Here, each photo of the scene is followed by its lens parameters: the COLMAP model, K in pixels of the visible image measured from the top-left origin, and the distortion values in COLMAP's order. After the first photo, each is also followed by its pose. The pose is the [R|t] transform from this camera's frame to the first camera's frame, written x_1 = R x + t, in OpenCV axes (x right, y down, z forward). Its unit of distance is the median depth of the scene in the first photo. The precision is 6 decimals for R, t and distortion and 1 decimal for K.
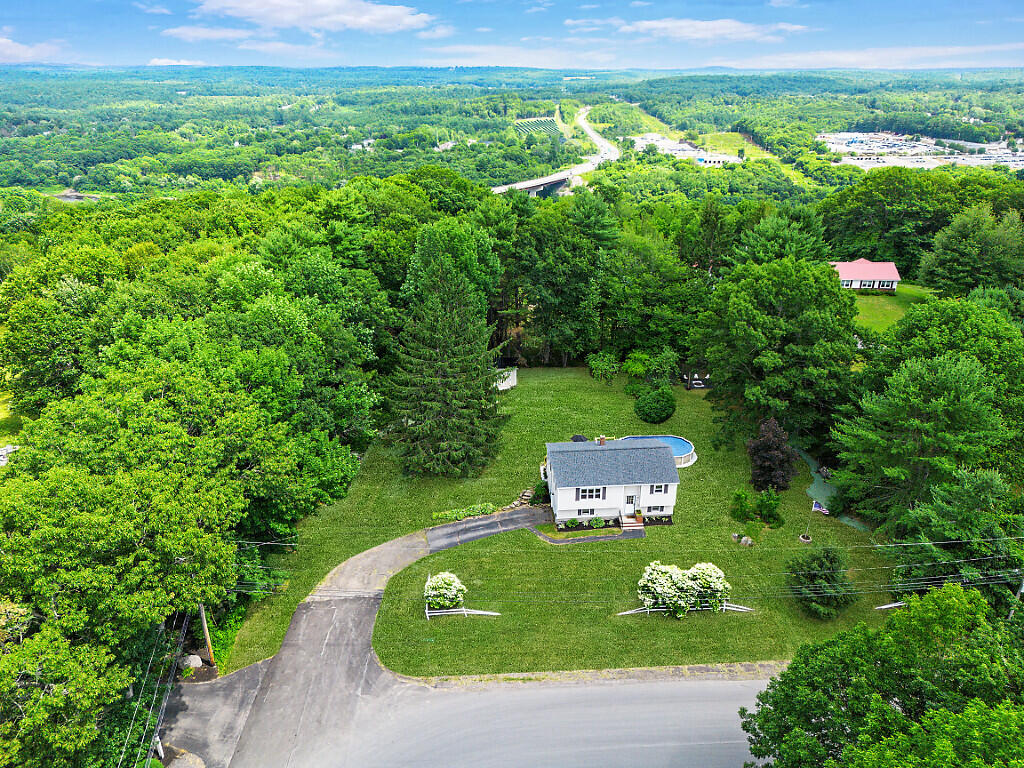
lens RADIAL K [[736.8, 0, 512.0], [0, 736.8, 384.0], [0, 0, 1]] dist [0.051645, -0.007967]
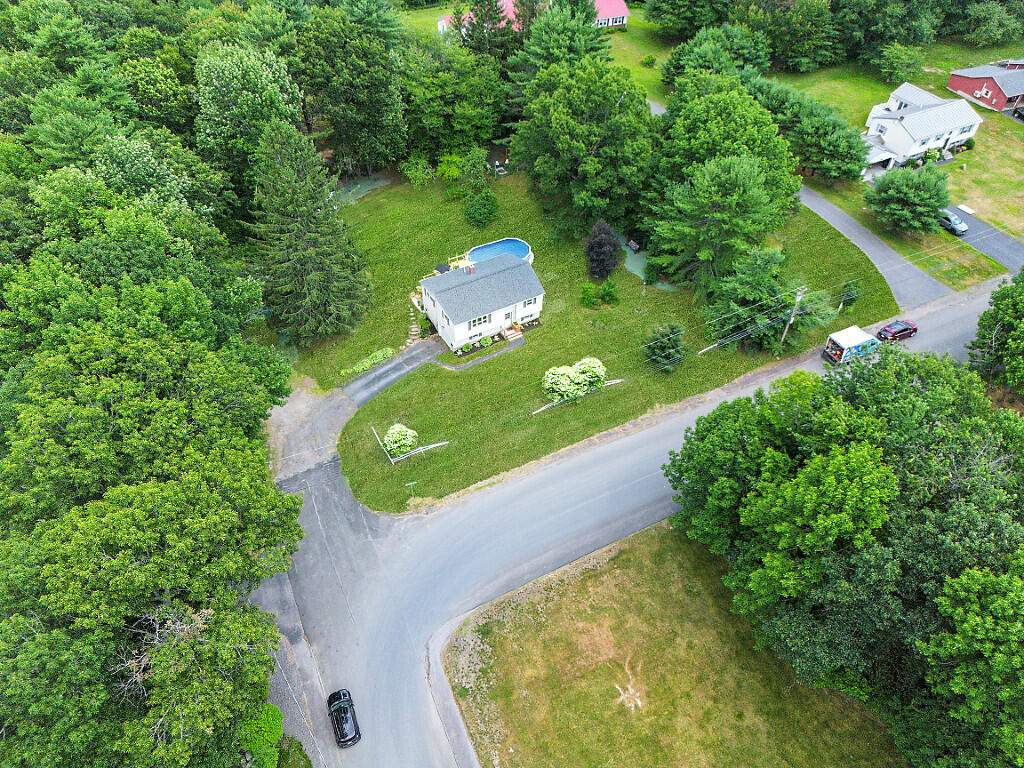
lens RADIAL K [[736.8, 0, 512.0], [0, 736.8, 384.0], [0, 0, 1]] dist [0.051645, -0.007967]
pose [[0.908213, -0.287782, 0.303860, -0.225053], [0.154438, 0.905271, 0.395769, -0.211710], [-0.388971, -0.312515, 0.866623, -0.065079]]
